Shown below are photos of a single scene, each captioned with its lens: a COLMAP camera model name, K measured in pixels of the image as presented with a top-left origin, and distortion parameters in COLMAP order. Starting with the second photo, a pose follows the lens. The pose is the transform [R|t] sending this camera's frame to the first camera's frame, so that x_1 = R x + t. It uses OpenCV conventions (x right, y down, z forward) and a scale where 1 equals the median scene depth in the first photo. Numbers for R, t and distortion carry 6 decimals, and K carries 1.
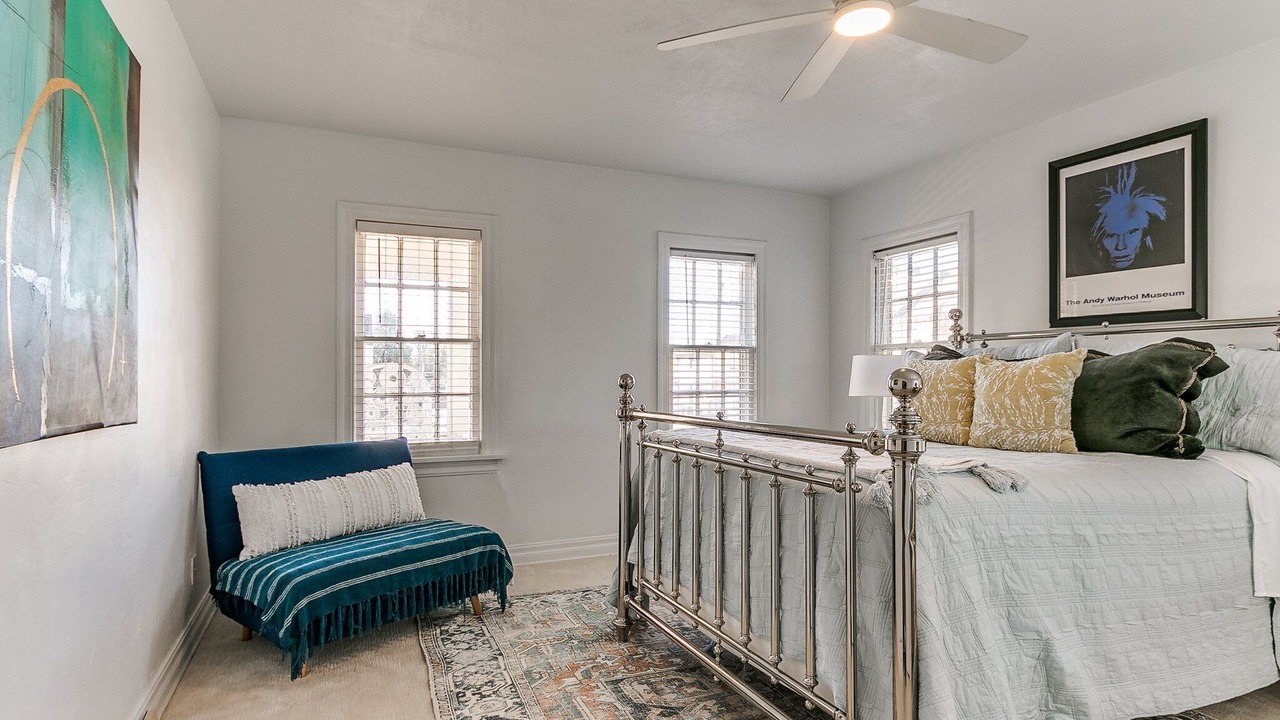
lens RADIAL K [[658.7, 0, 635.3], [0, 658.7, 373.3], [0, 0, 1]] dist [0.001278, 0.000193]
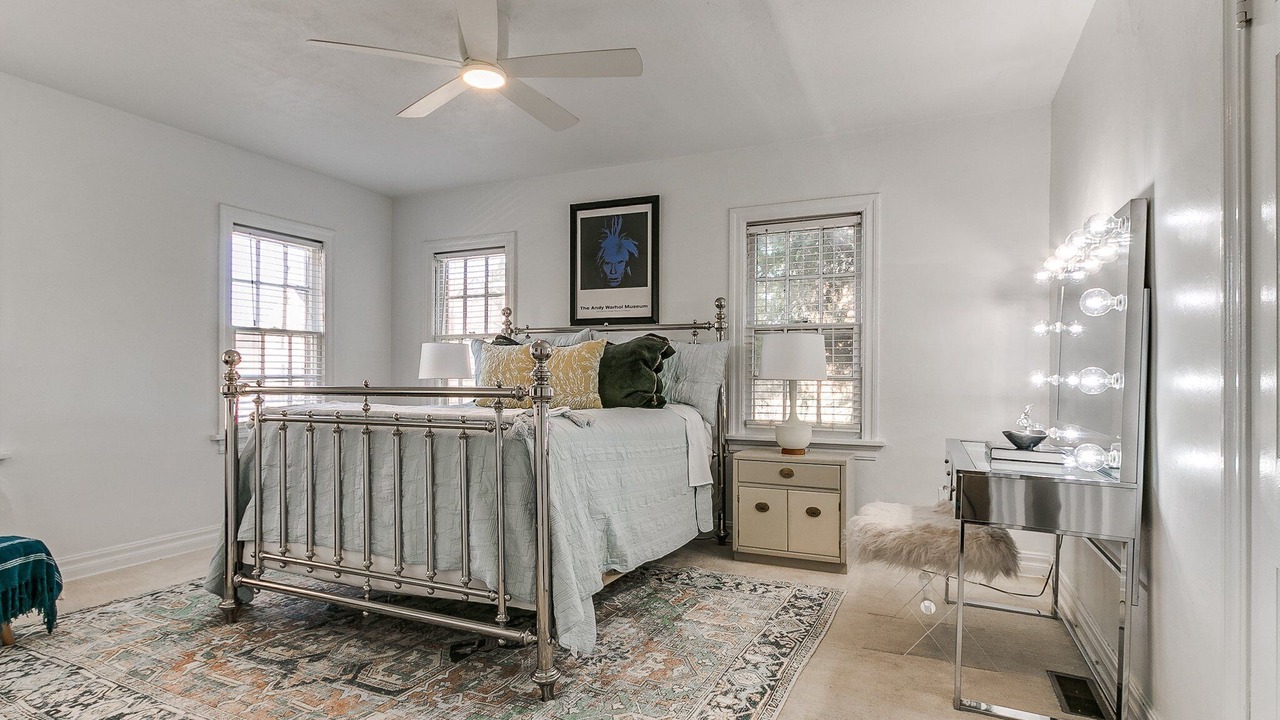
lens RADIAL K [[658.7, 0, 635.3], [0, 658.7, 373.3], [0, 0, 1]] dist [0.001278, 0.000193]
pose [[0.741906, 0.000067, 0.670503, -0.217916], [-0.000490, 1.000000, 0.000443, 0.033763], [-0.670503, -0.000657, 0.741906, -0.119043]]
